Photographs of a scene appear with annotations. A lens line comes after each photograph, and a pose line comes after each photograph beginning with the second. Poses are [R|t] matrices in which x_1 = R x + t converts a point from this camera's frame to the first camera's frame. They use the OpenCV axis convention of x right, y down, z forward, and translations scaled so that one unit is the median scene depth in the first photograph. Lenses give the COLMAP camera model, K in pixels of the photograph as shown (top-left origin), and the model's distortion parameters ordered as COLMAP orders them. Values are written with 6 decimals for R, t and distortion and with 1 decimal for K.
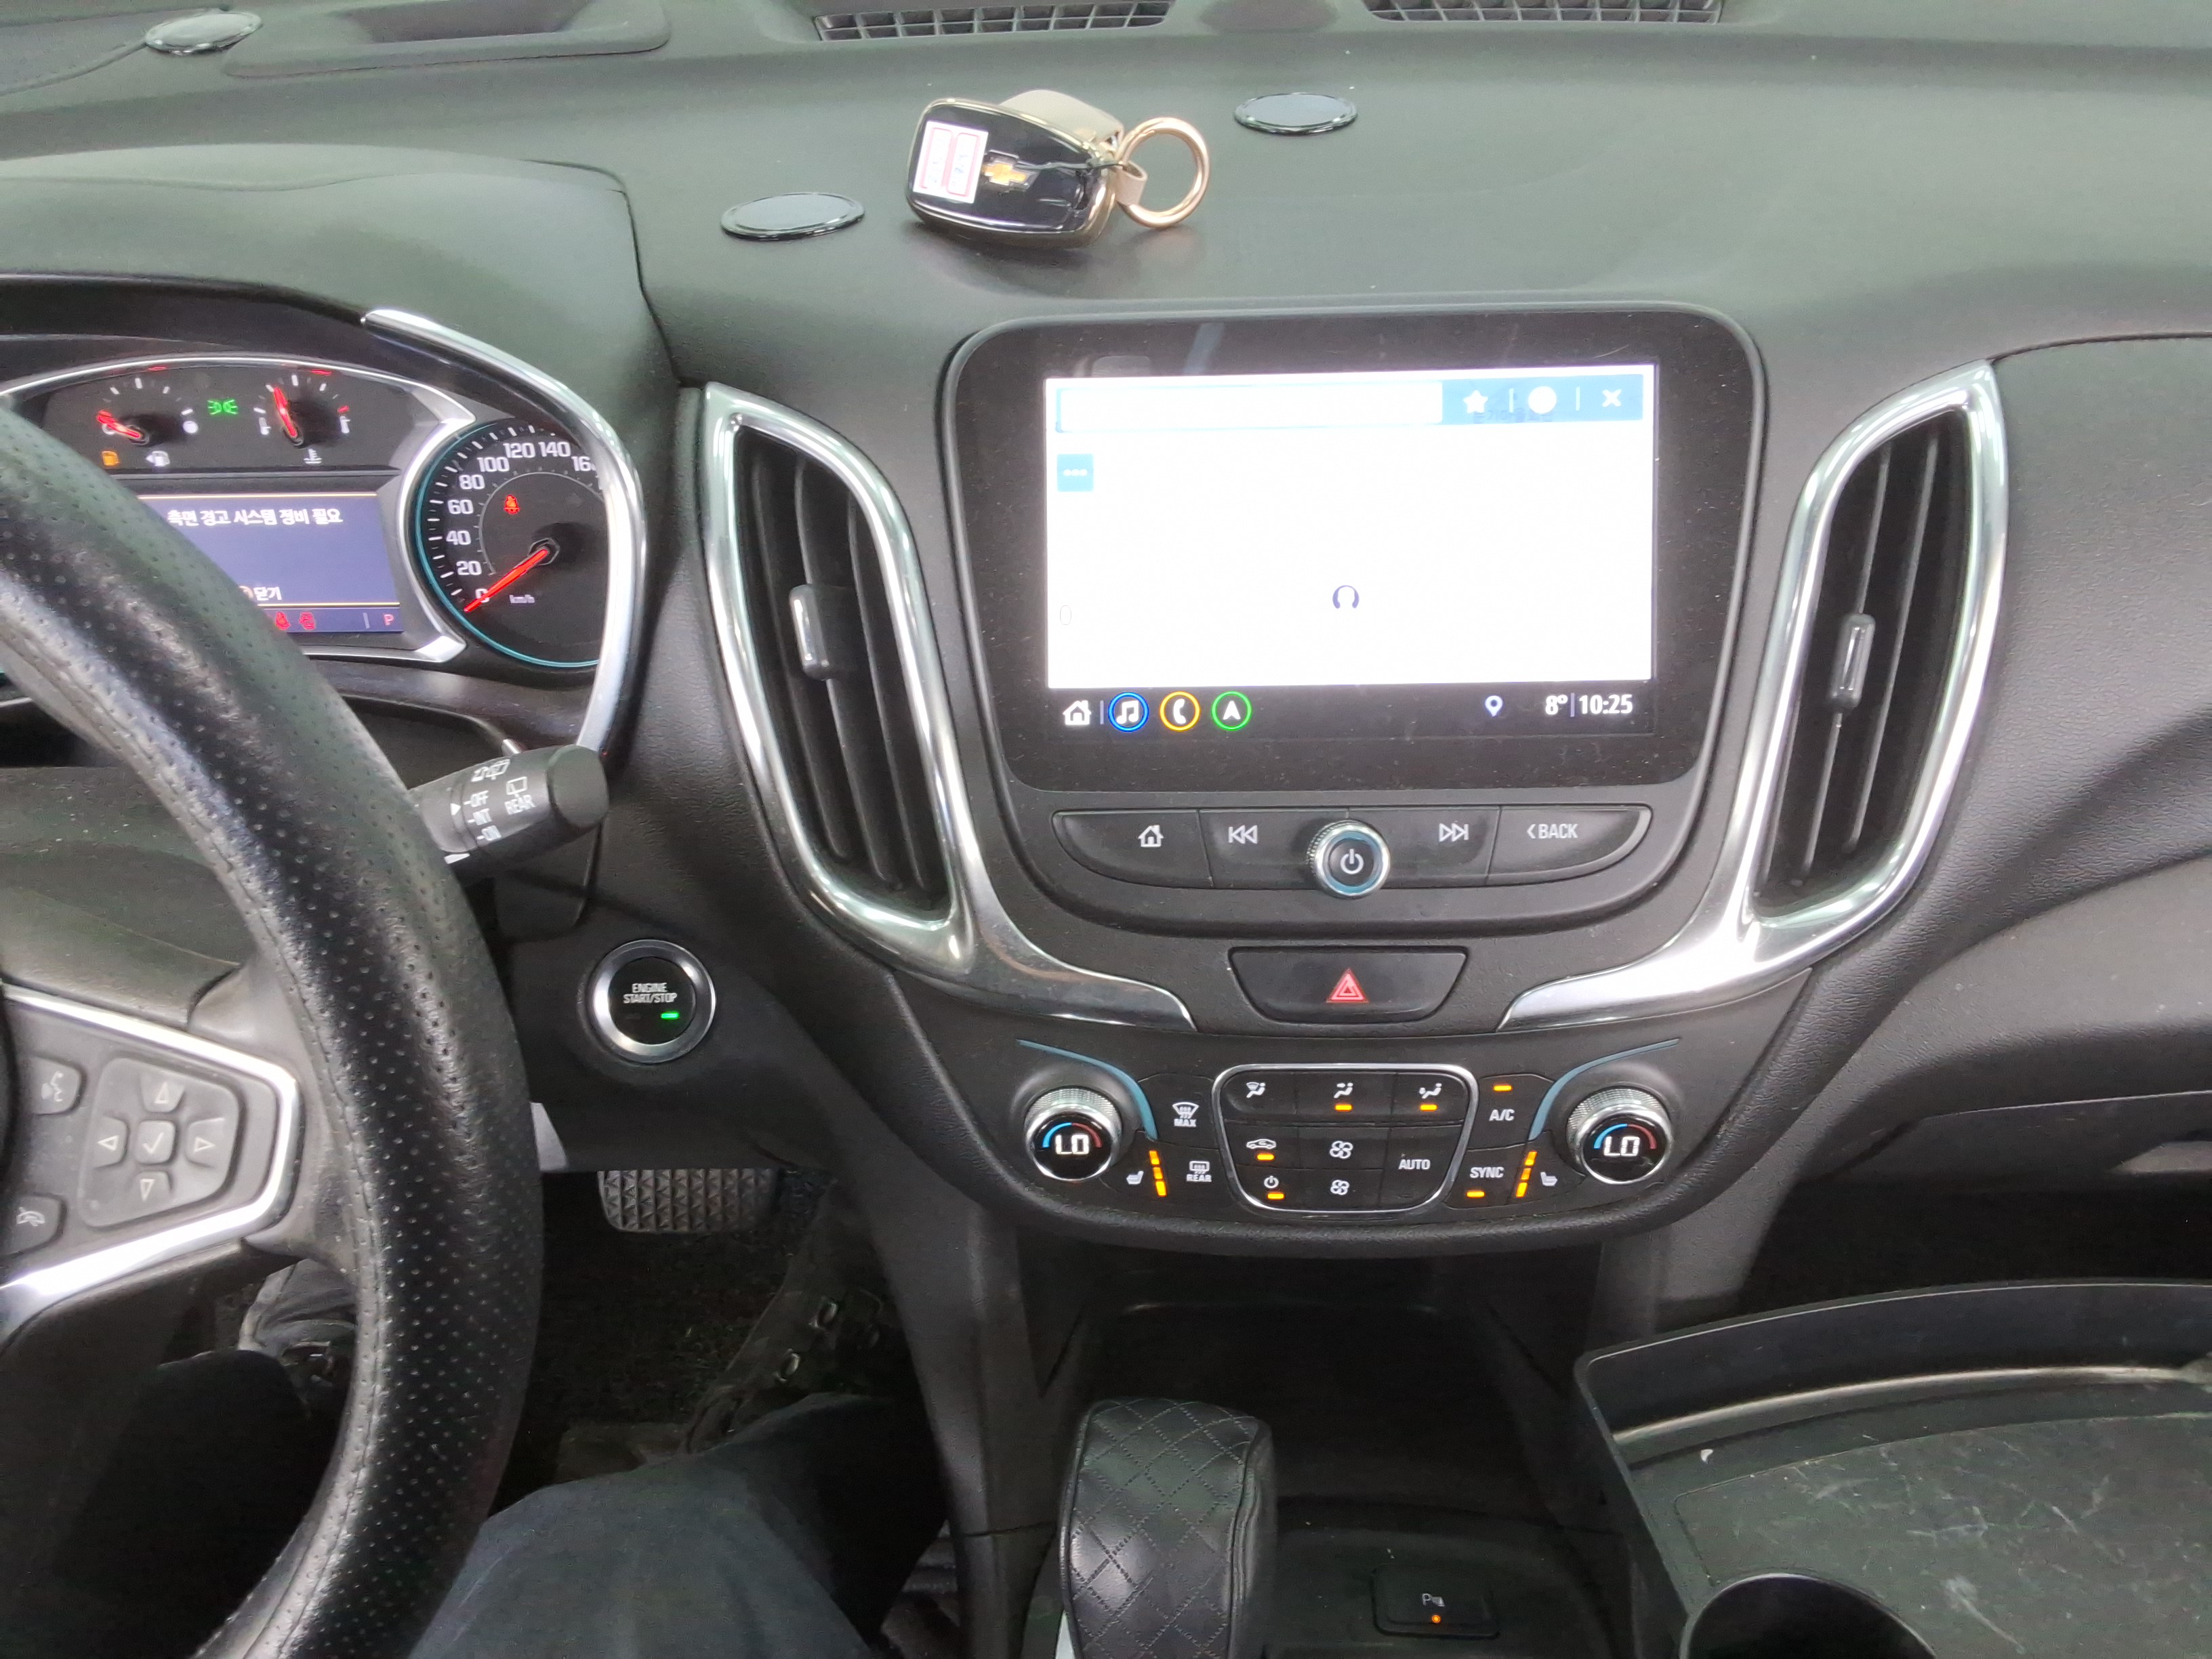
lens RADIAL K [[1841.2, 0, 1117.6], [0, 1841.2, 859.0], [0, 0, 1]] dist [0.099255, -0.202109]
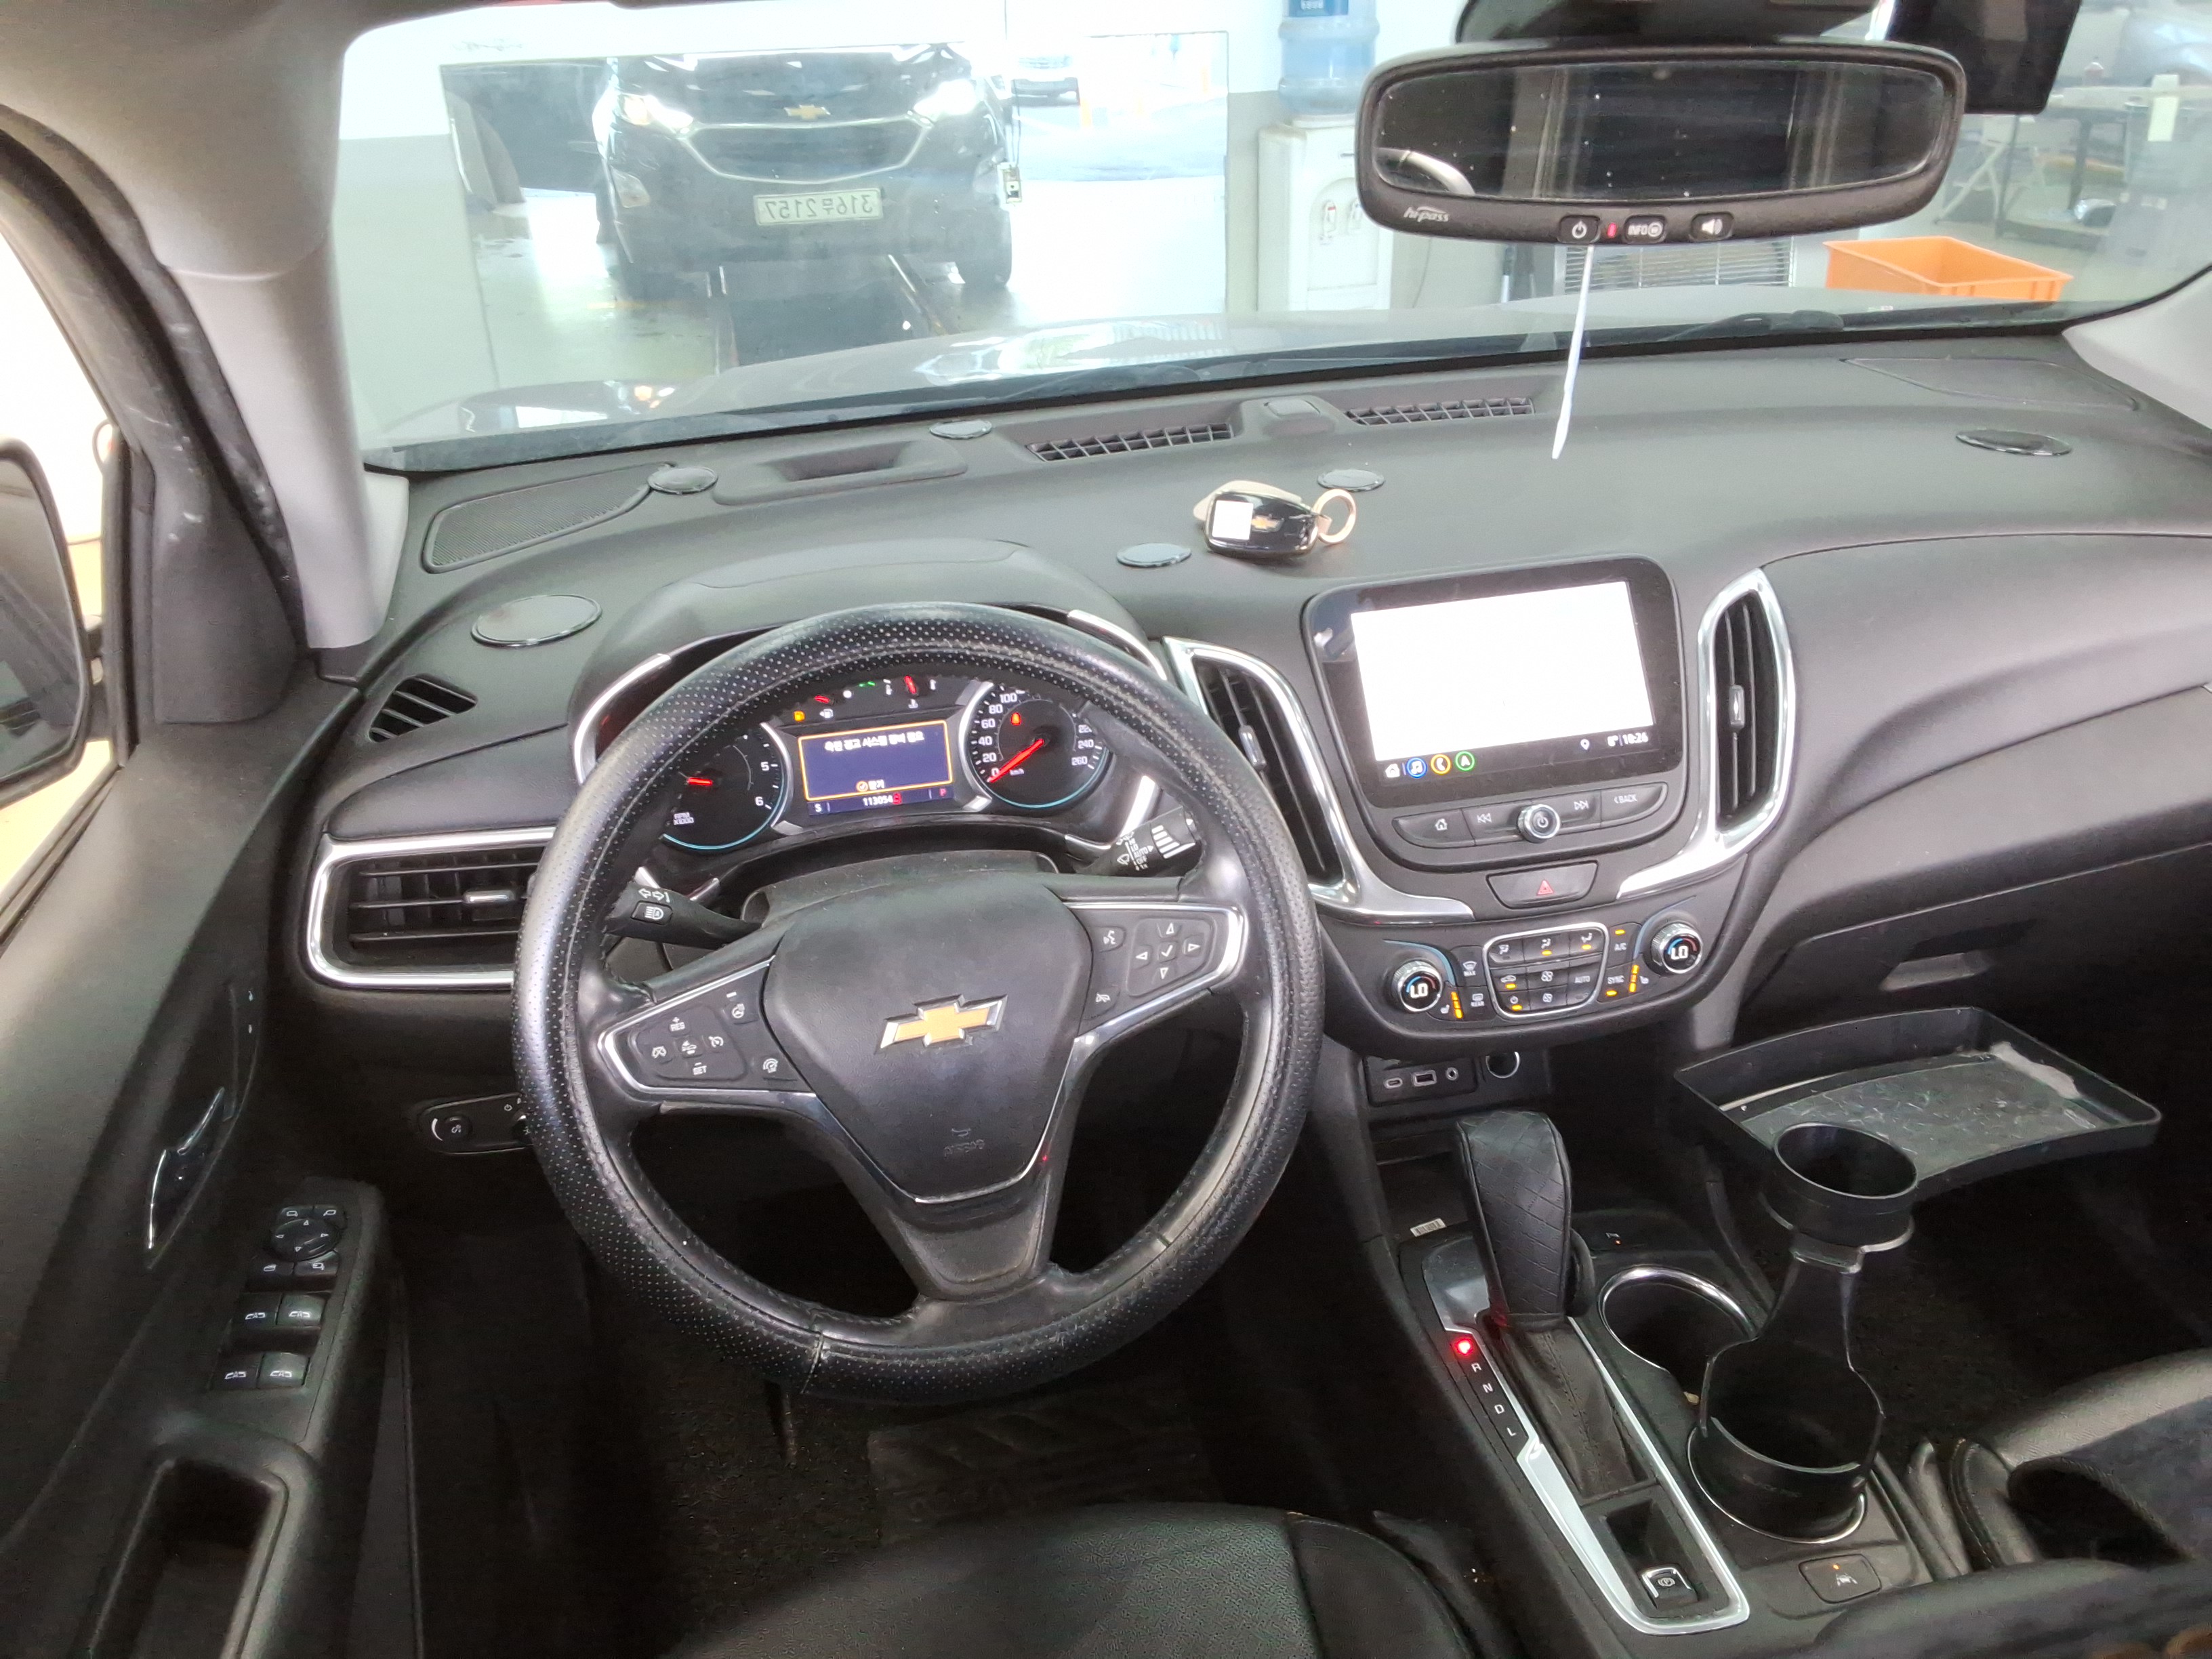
lens RADIAL K [[1764.9, 0, 1106.0], [0, 1764.9, 829.5], [0, 0, 1]] dist [0.103862, -0.164795]
pose [[0.972168, -0.114197, 0.204569, -0.687268], [0.149196, 0.974986, -0.164753, 0.240598], [-0.180638, 0.190689, 0.964887, -0.749526]]
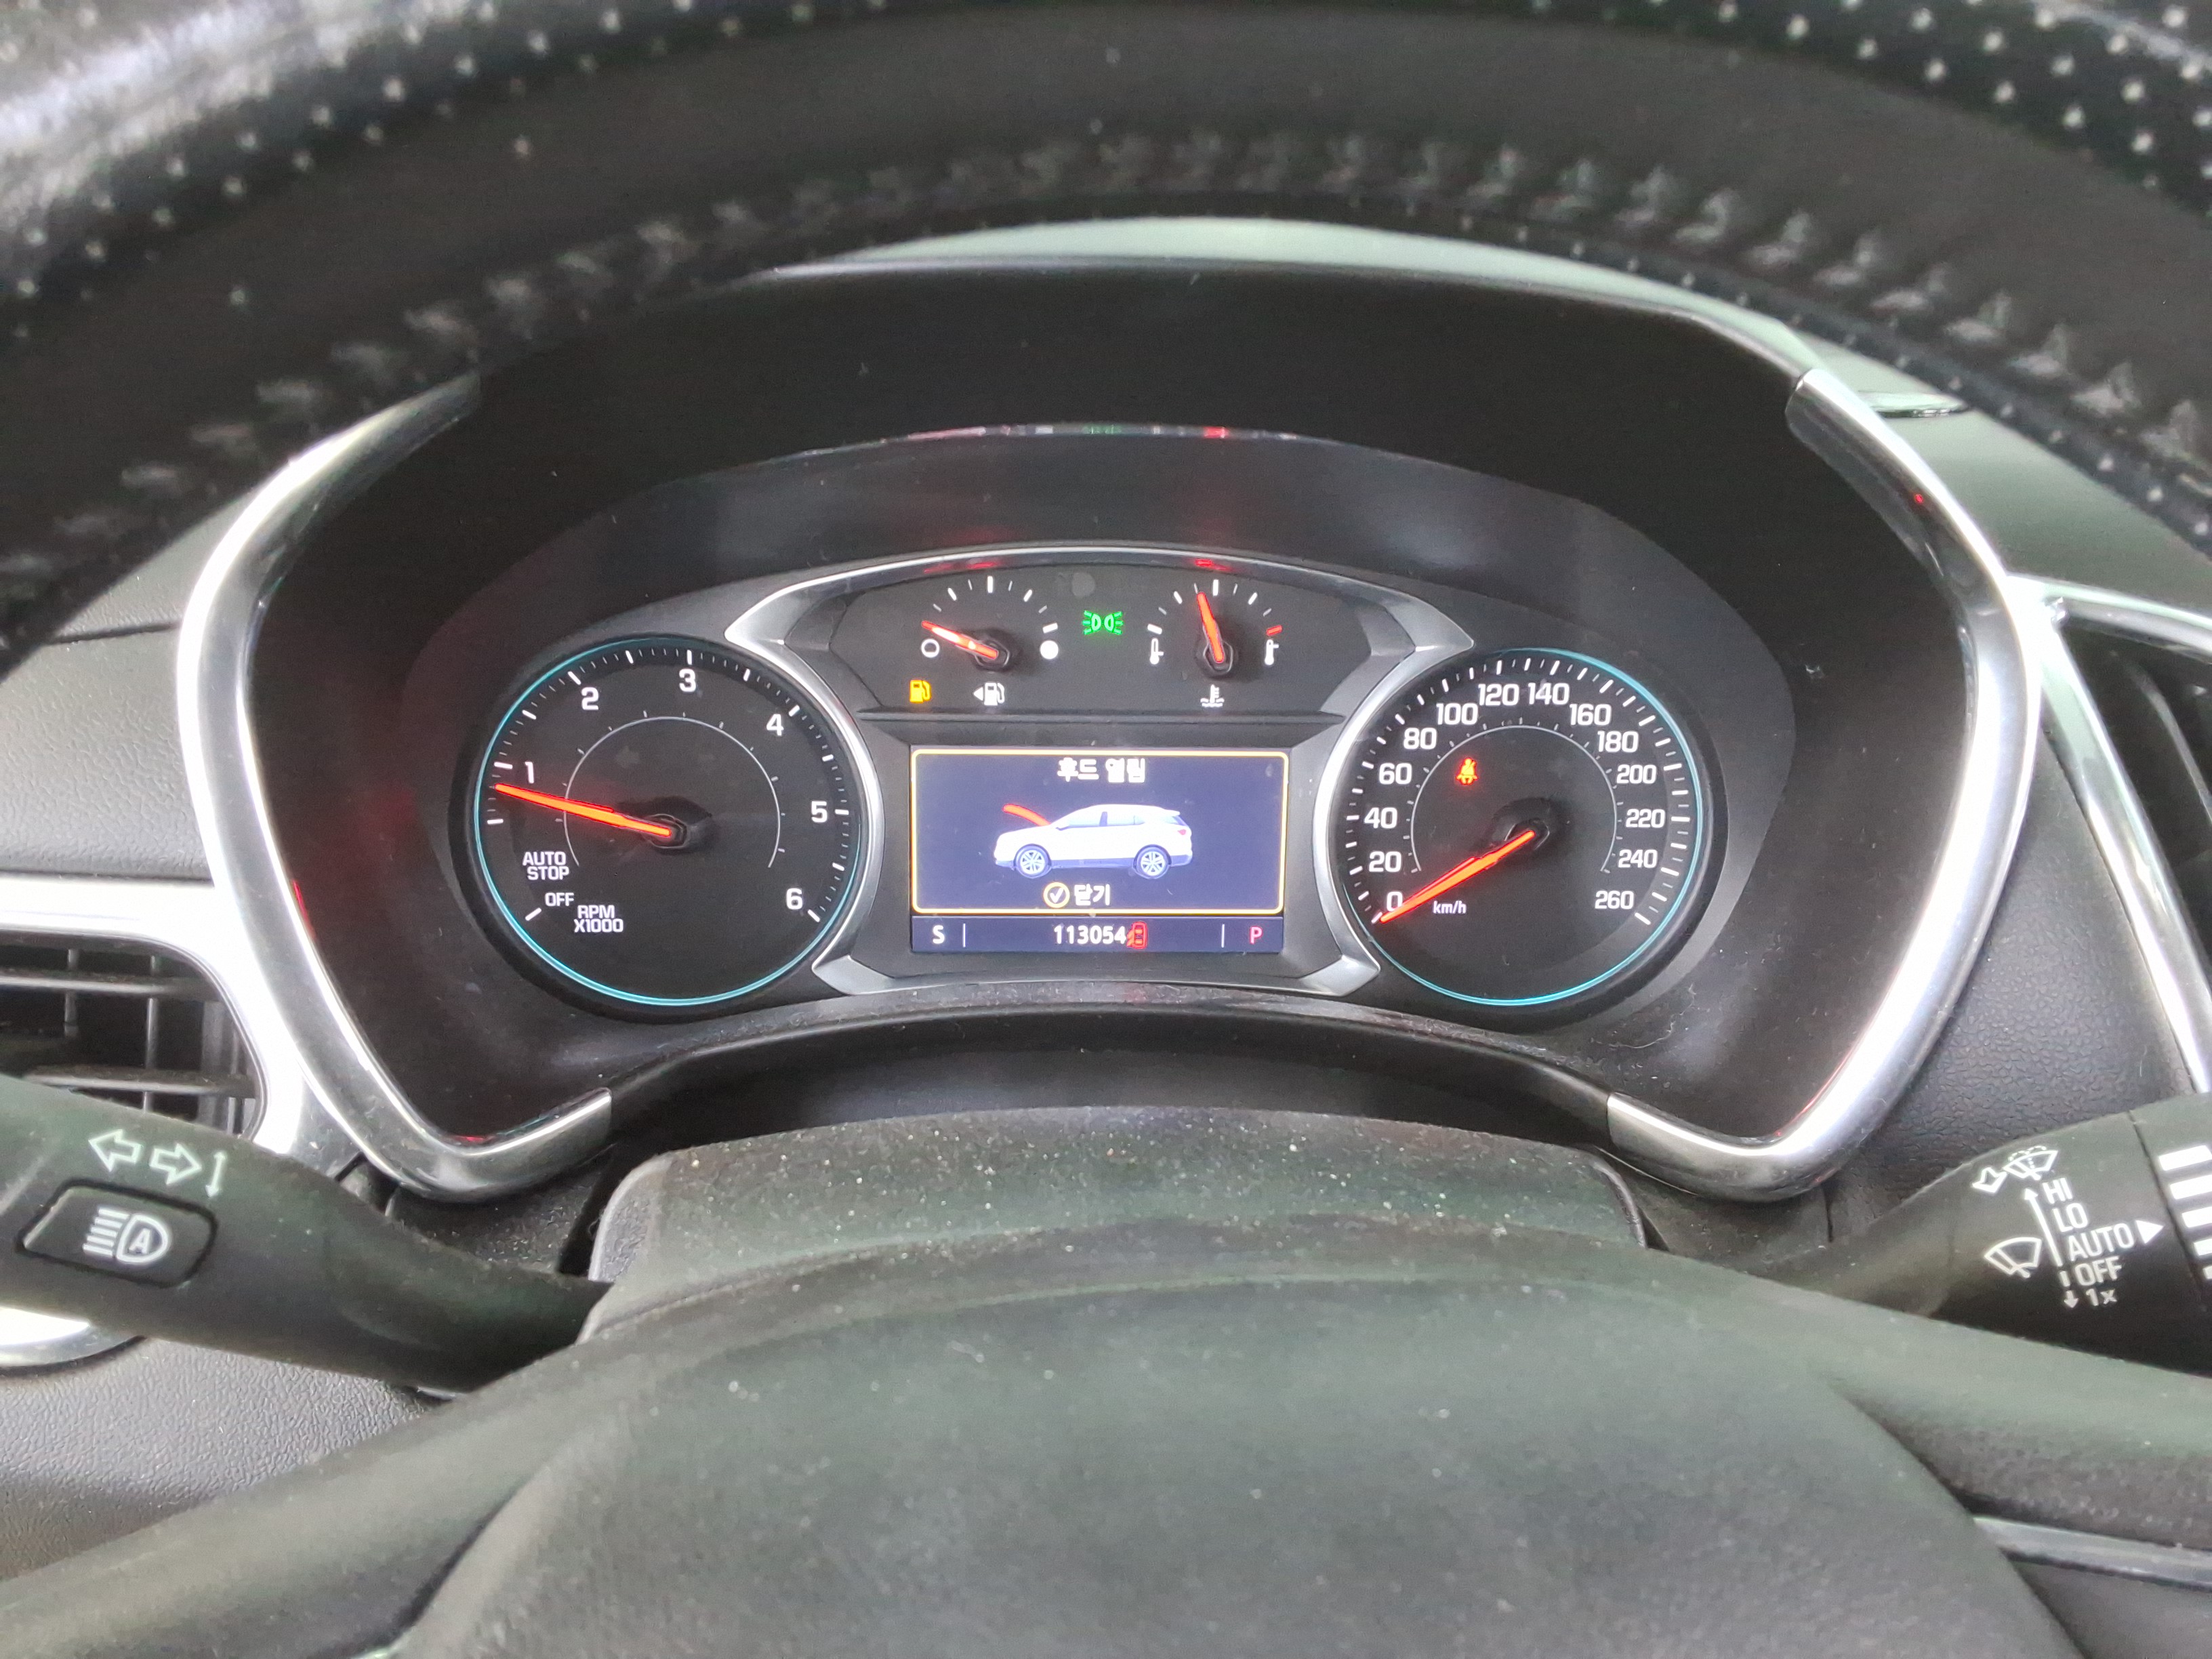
lens RADIAL K [[1764.9, 0, 1106.0], [0, 1764.9, 829.5], [0, 0, 1]] dist [0.103862, -0.164795]
pose [[0.997275, 0.019956, 0.071023, -0.579128], [0.000879, 0.959436, -0.281926, 0.023470], [-0.073768, 0.281220, 0.956804, 0.420418]]
